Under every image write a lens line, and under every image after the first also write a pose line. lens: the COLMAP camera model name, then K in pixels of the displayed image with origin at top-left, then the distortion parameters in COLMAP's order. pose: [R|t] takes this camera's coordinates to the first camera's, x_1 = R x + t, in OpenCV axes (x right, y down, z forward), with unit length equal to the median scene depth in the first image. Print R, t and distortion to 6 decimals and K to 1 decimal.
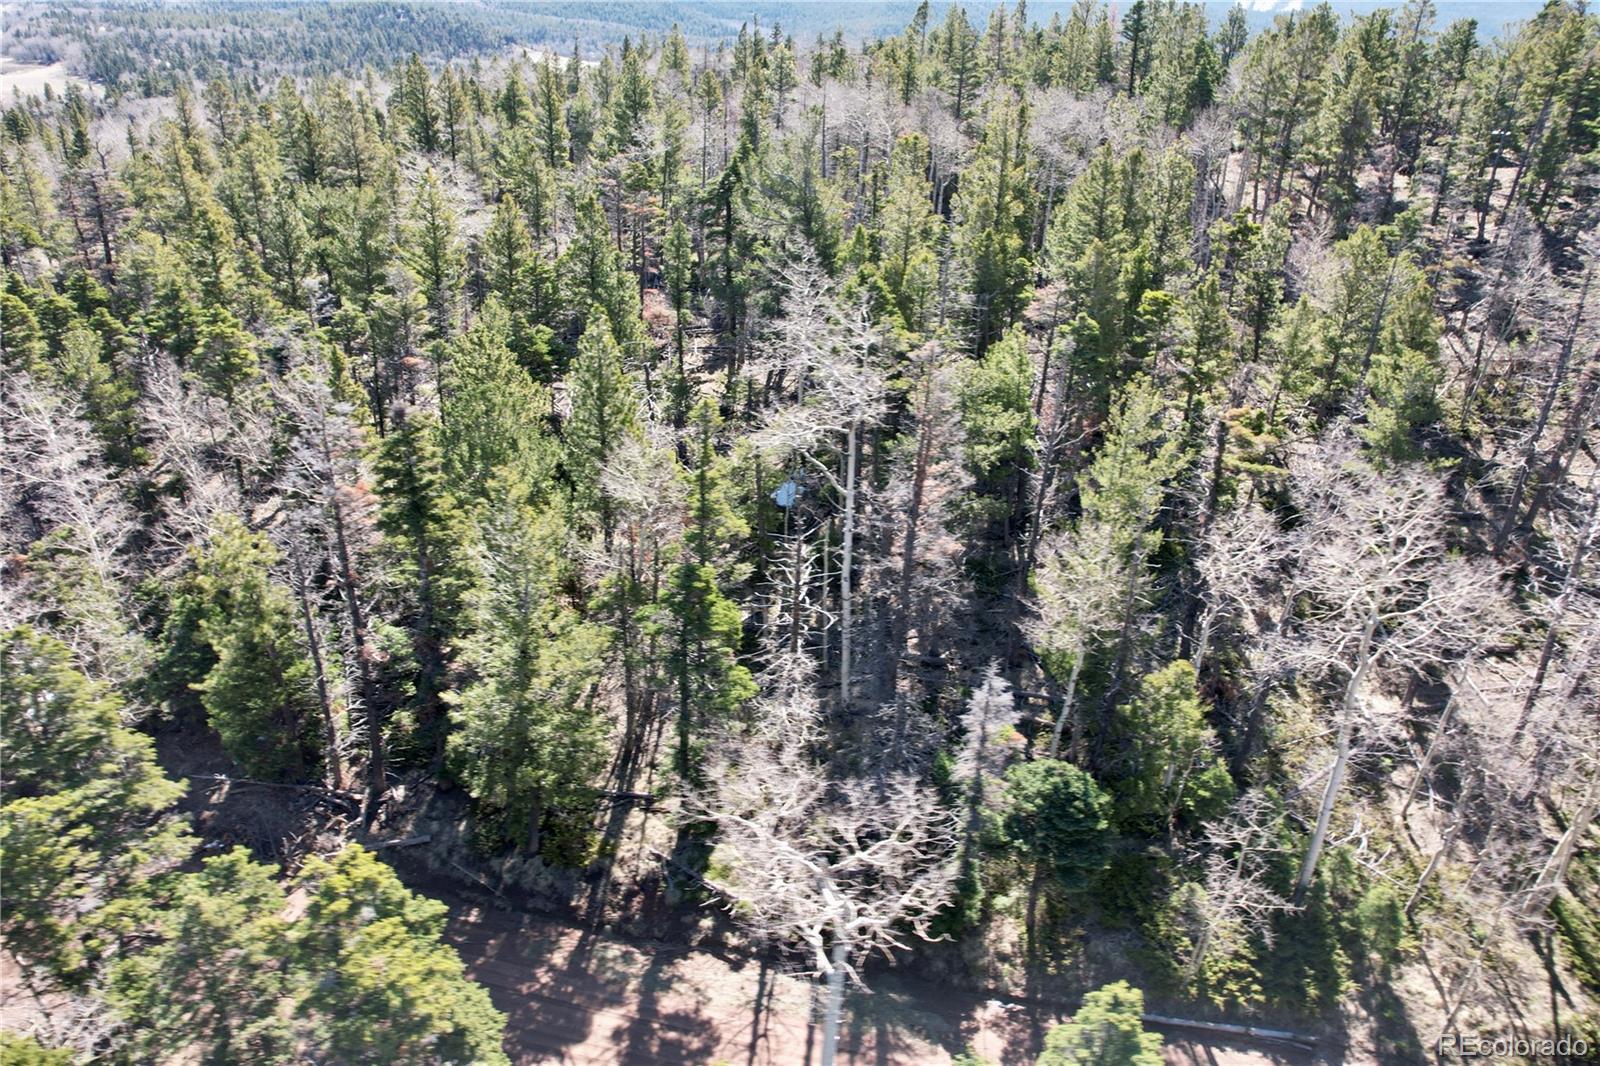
lens RADIAL K [[1018.2, 0, 800.0], [0, 1018.2, 533.0], [0, 0, 1]] dist [-0.028817, 0.004215]
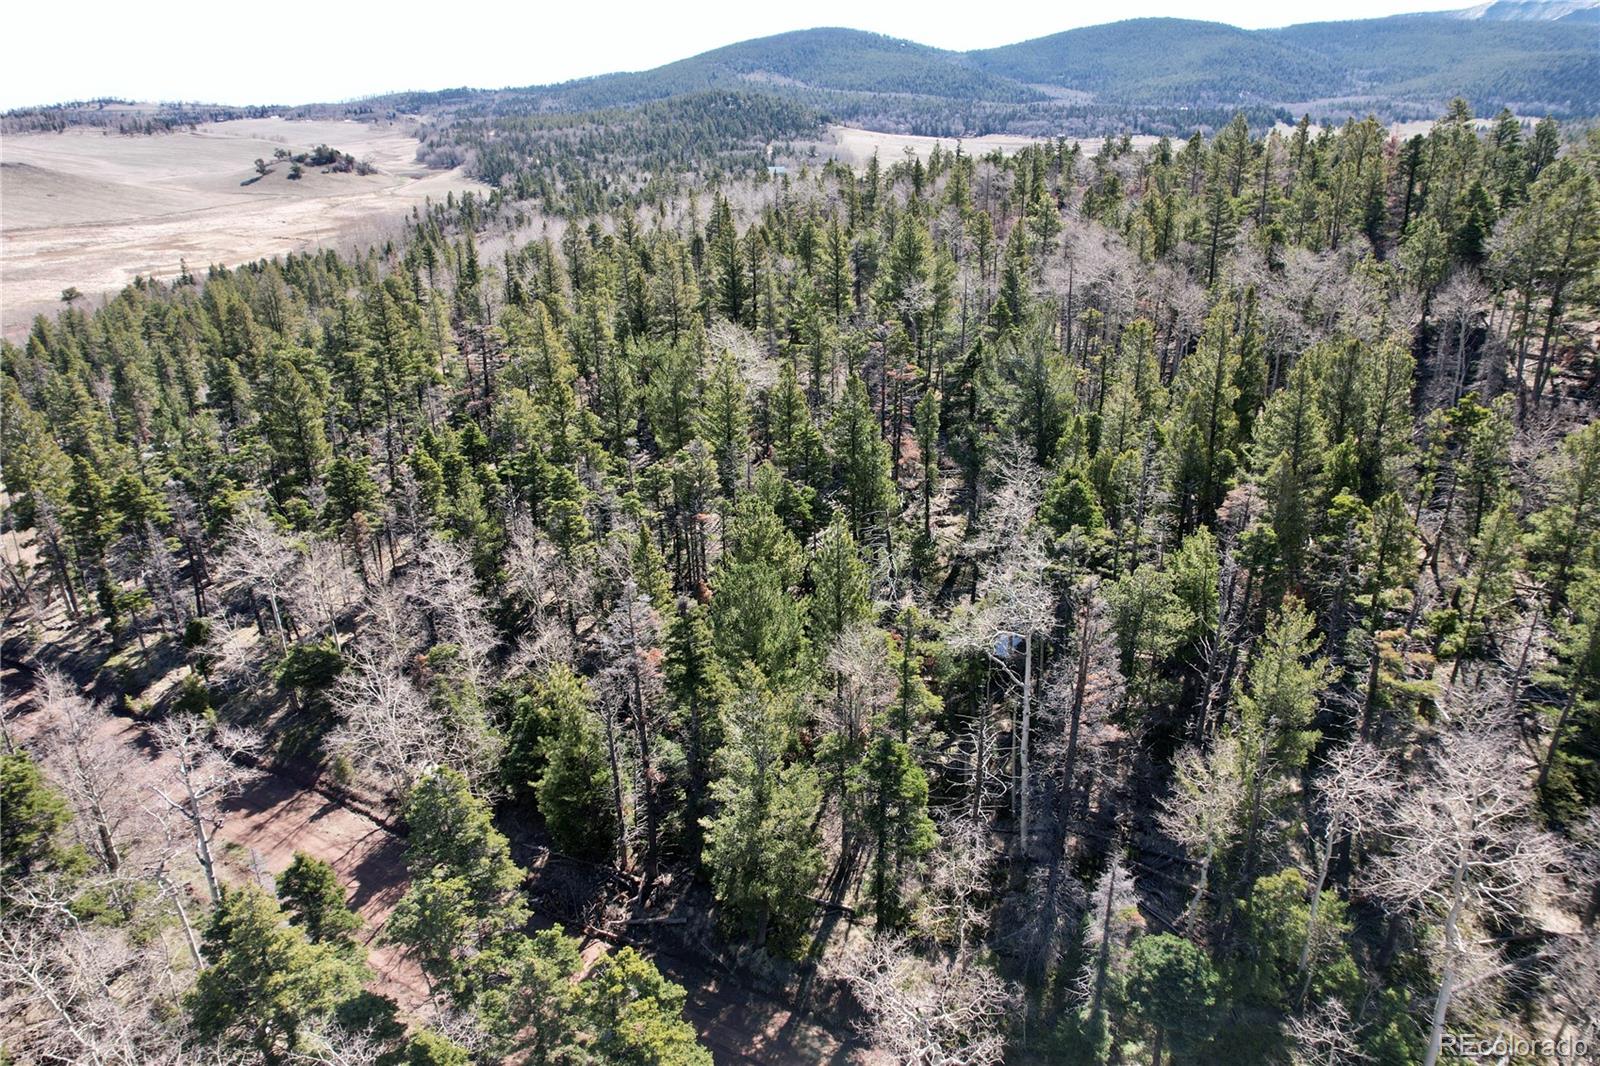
lens RADIAL K [[1025.0, 0, 804.1], [0, 1025.0, 533.2], [0, 0, 1]] dist [-0.075127, 0.071601]
pose [[0.961310, 0.048404, -0.271182, 0.111834], [-0.062059, 0.997188, -0.042003, -0.149989], [0.268386, 0.057208, 0.961611, -0.246071]]
